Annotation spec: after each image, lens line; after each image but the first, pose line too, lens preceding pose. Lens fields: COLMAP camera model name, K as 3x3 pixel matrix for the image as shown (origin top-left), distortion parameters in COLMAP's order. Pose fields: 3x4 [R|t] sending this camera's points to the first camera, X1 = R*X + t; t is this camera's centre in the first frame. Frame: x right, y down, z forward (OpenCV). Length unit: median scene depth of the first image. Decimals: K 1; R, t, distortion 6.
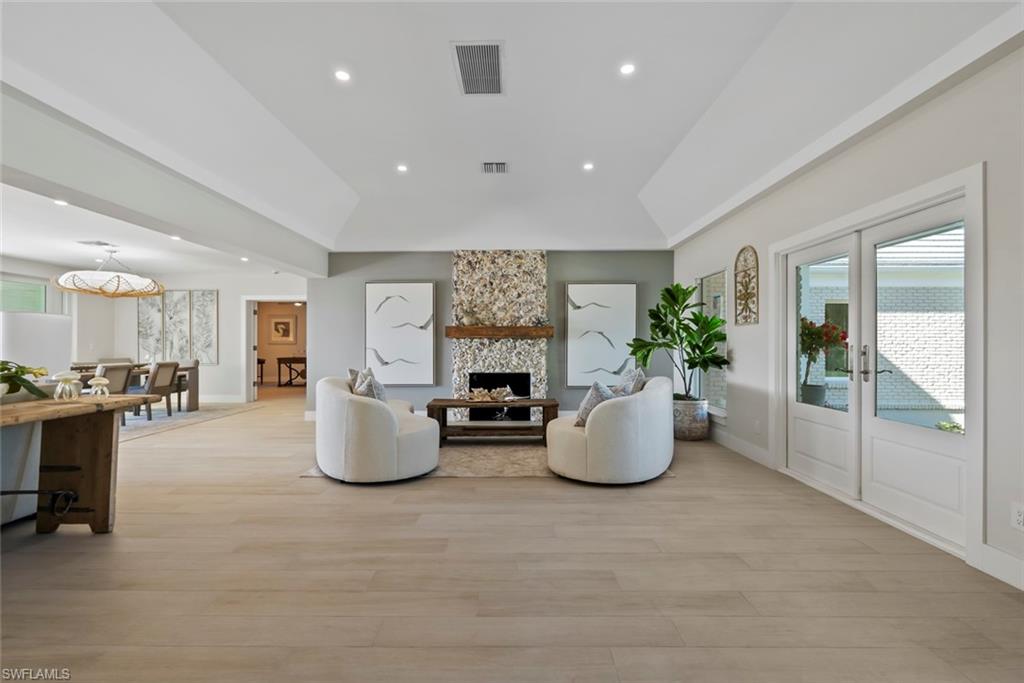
lens RADIAL K [[459.3, 0, 509.2], [0, 459.3, 339.3], [0, 0, 1]] dist [-0.000530, 0.001506]
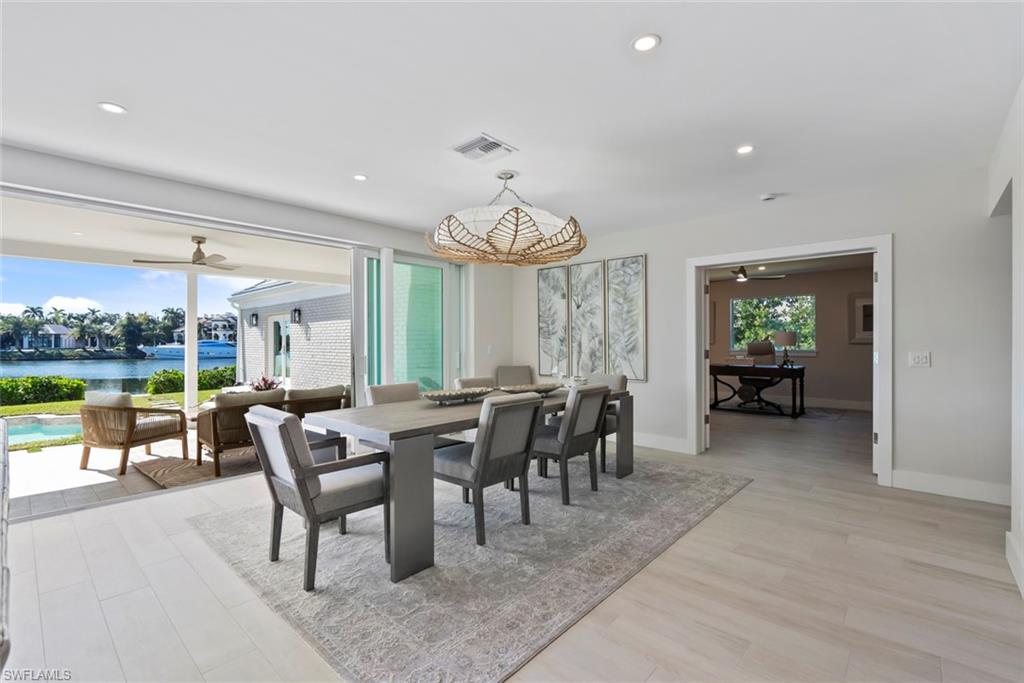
lens RADIAL K [[459.3, 0, 510.4], [0, 459.3, 341.5], [0, 0, 1]] dist [-0.000530, 0.001506]
pose [[0.751773, -0.000714, -0.659422, -0.380453], [0.009371, 0.999910, 0.009601, -0.003838], [0.659355, -0.013398, 0.751712, 0.447129]]
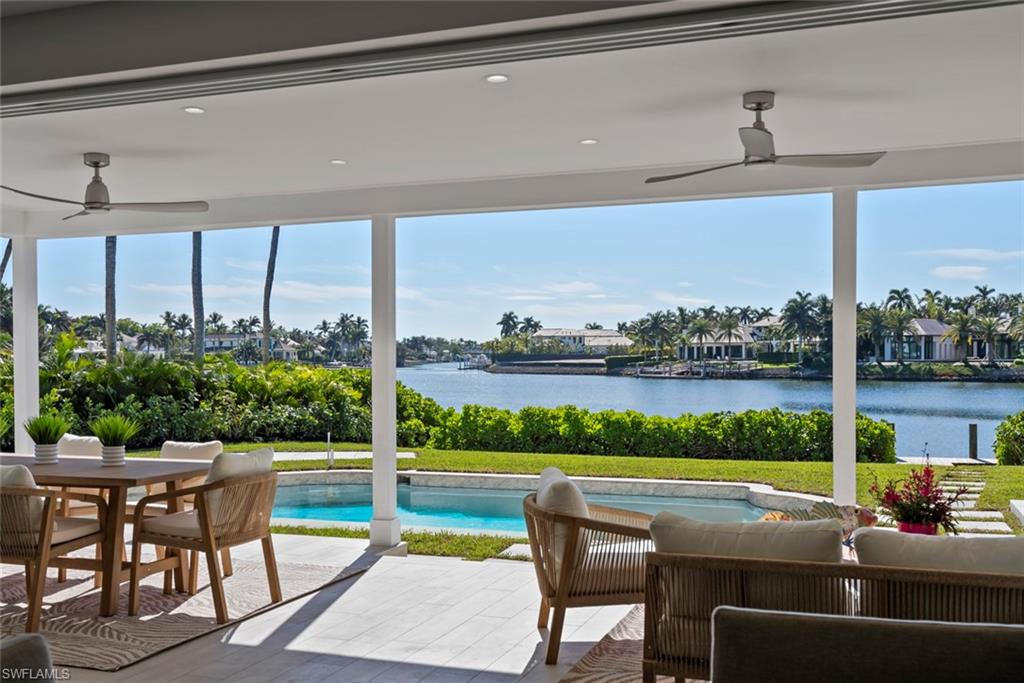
lens RADIAL K [[1022.3, 0, 511.4], [0, 1022.3, 347.8], [0, 0, 1]] dist [0.004505, 0.000000]
pose [[-0.342854, -0.000362, -0.939389, -0.558064], [0.017506, 0.999824, -0.006774, -0.008104], [0.939226, -0.018767, -0.342787, 0.697802]]
